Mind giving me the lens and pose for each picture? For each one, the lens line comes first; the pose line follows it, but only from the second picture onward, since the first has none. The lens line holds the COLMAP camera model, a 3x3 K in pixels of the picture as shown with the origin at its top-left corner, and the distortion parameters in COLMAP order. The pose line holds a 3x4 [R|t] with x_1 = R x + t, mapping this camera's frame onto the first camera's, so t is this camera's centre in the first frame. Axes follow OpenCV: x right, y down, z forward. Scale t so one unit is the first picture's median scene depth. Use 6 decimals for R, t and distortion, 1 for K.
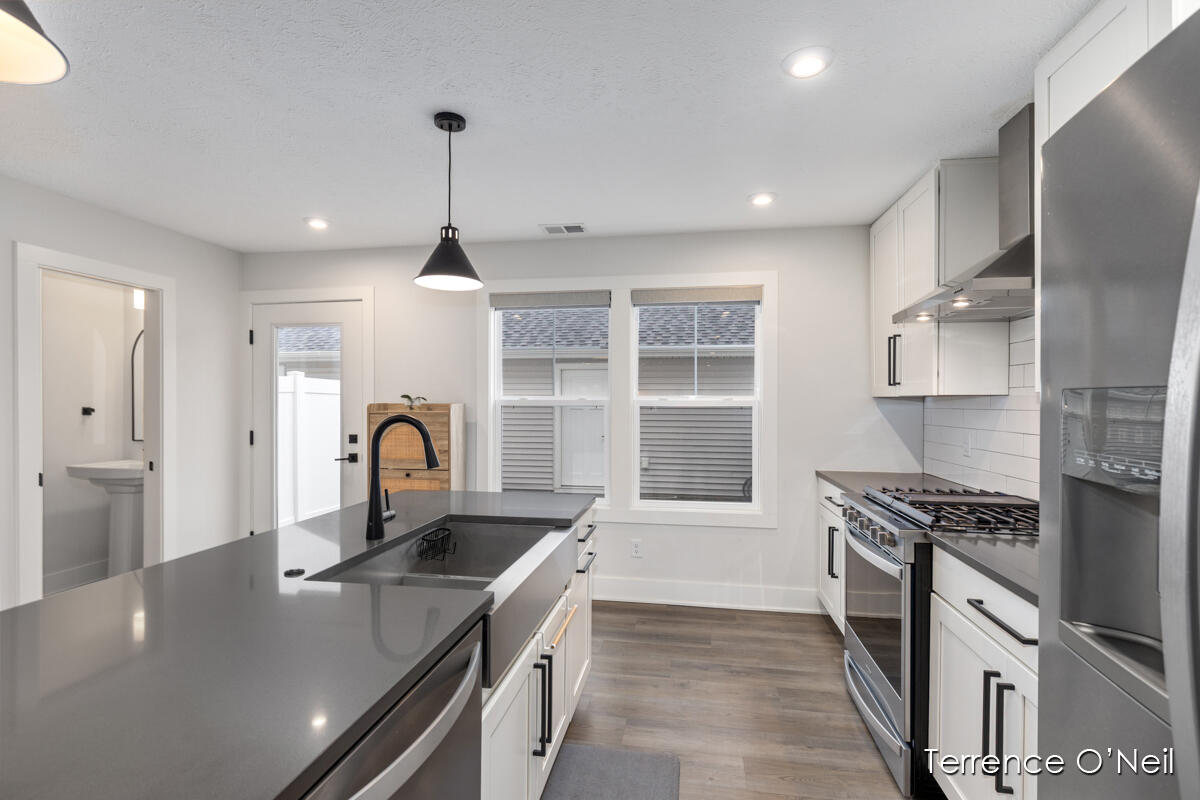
lens RADIAL K [[560.0, 0, 604.6], [0, 560.0, 401.8], [0, 0, 1]] dist [0.002868, -0.000358]
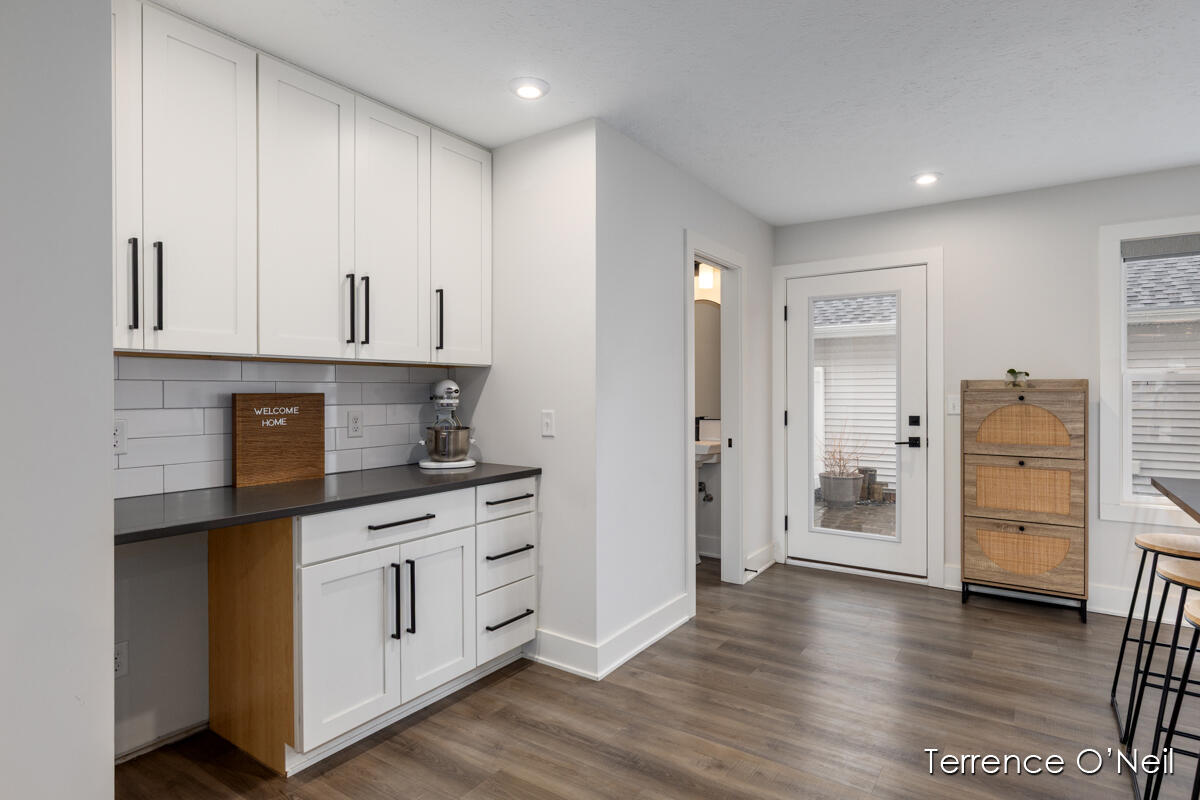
lens RADIAL K [[636.6, 0, 598.6], [0, 636.6, 393.5], [0, 0, 1]] dist [-0.008130, 0.003320]
pose [[0.904474, -0.001458, -0.426526, -0.505502], [0.002018, 0.999998, 0.000861, 0.022521], [0.426524, -0.001639, 0.904475, -0.136433]]
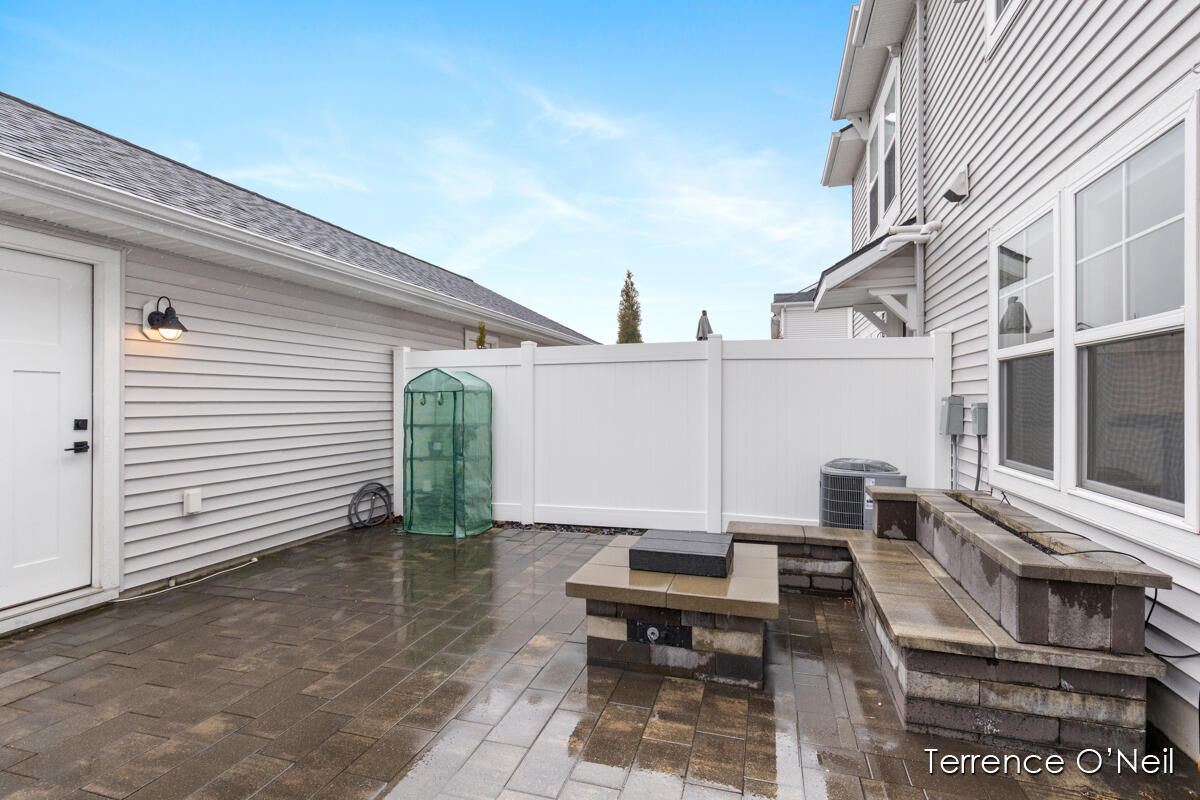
lens RADIAL K [[560.0, 0, 604.5], [0, 560.0, 399.3], [0, 0, 1]] dist [0.002868, -0.000358]
pose [[0.127528, -0.000655, 0.991835, -0.770028], [0.005864, 0.999983, -0.000094, 0.076744], [-0.991818, 0.005828, 0.127530, 1.519482]]
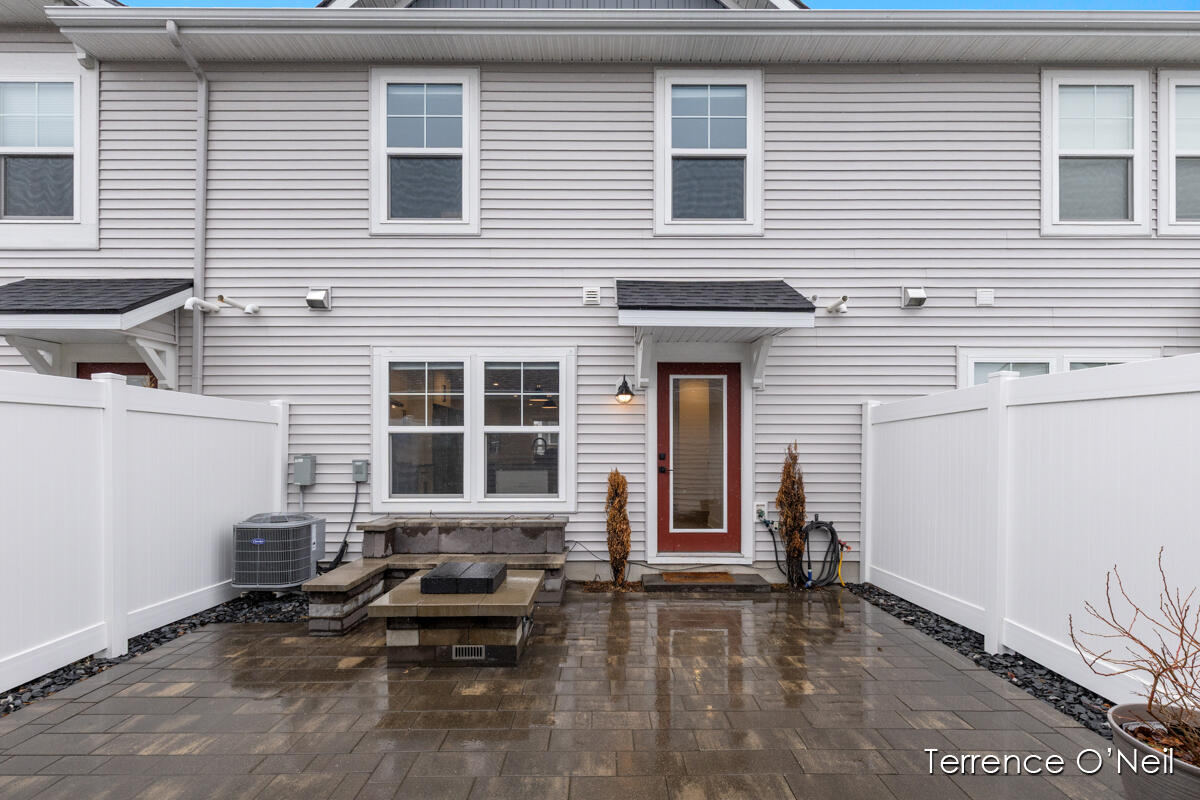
lens RADIAL K [[558.8, 0, 605.2], [0, 558.8, 438.8], [0, 0, 1]] dist [0.004628, -0.000023]
pose [[-0.986068, -0.000300, -0.166344, -0.113414], [0.000966, 0.999971, -0.007527, 0.044354], [0.166341, -0.007583, -0.986039, 2.492286]]
